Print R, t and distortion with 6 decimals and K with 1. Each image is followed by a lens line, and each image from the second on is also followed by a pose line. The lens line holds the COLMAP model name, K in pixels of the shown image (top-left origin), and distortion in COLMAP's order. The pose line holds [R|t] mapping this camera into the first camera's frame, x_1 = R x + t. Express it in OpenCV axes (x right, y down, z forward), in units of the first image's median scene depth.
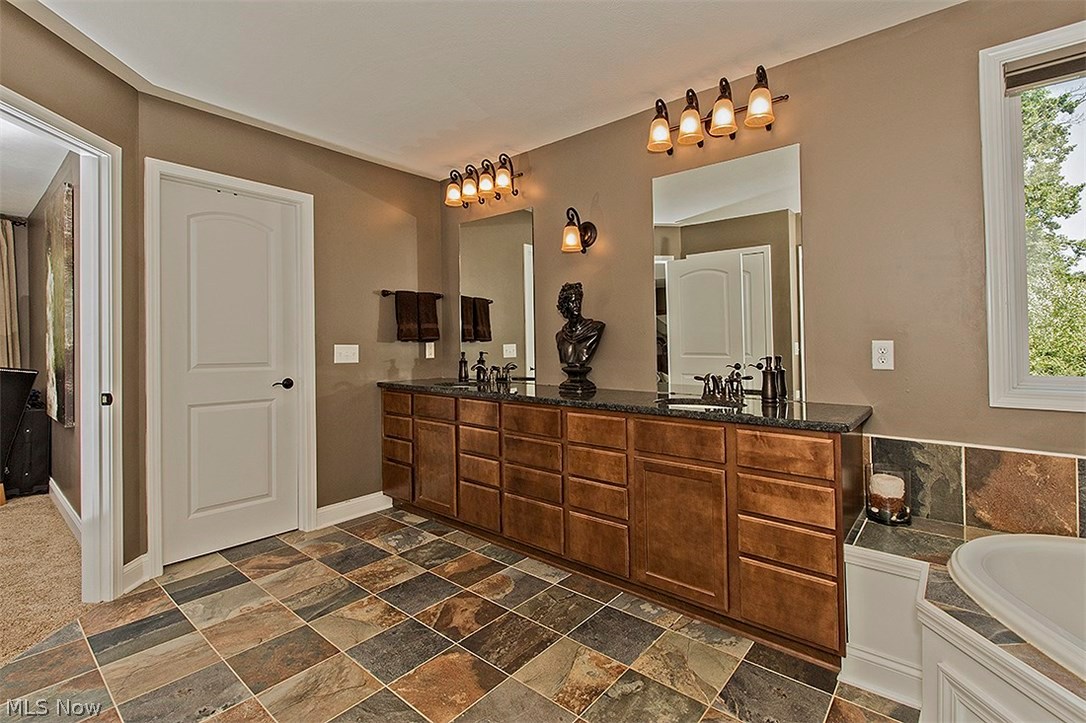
lens RADIAL K [[491.5, 0, 547.1], [0, 491.5, 354.9], [0, 0, 1]] dist [-0.000965, -0.000163]
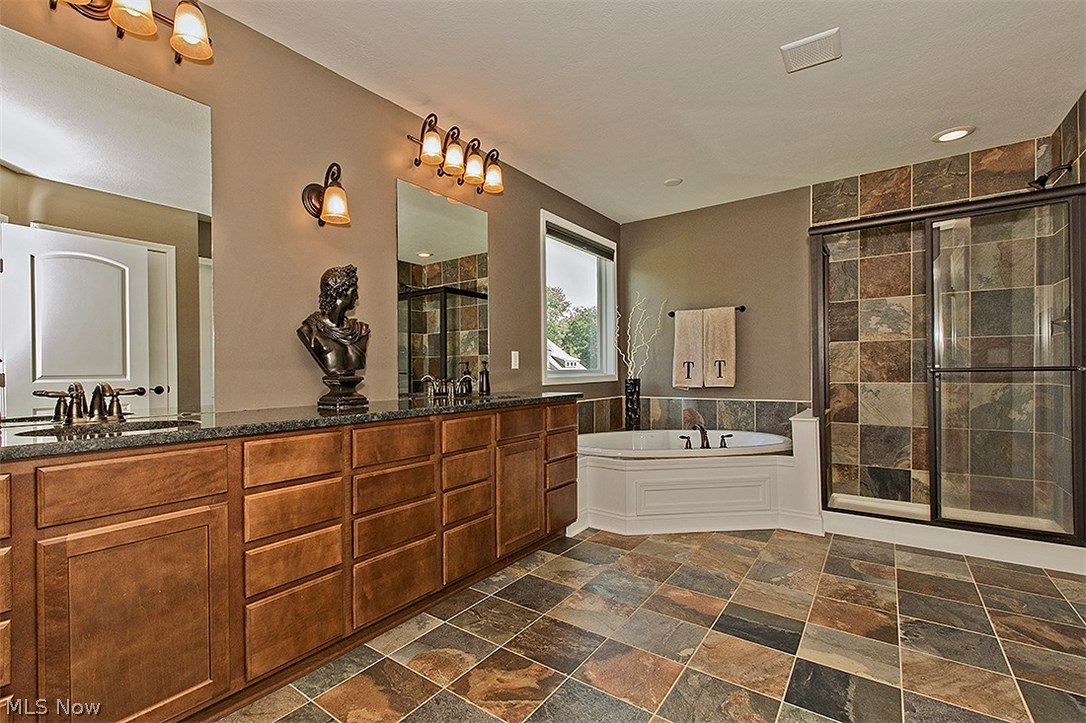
lens RADIAL K [[491.5, 0, 545.9], [0, 491.5, 363.0], [0, 0, 1]] dist [-0.000965, -0.000163]
pose [[-0.097134, 0.006701, 0.995249, -0.984776], [0.016864, 0.999845, -0.005086, 0.023400], [-0.995128, 0.016290, -0.097232, 1.031070]]
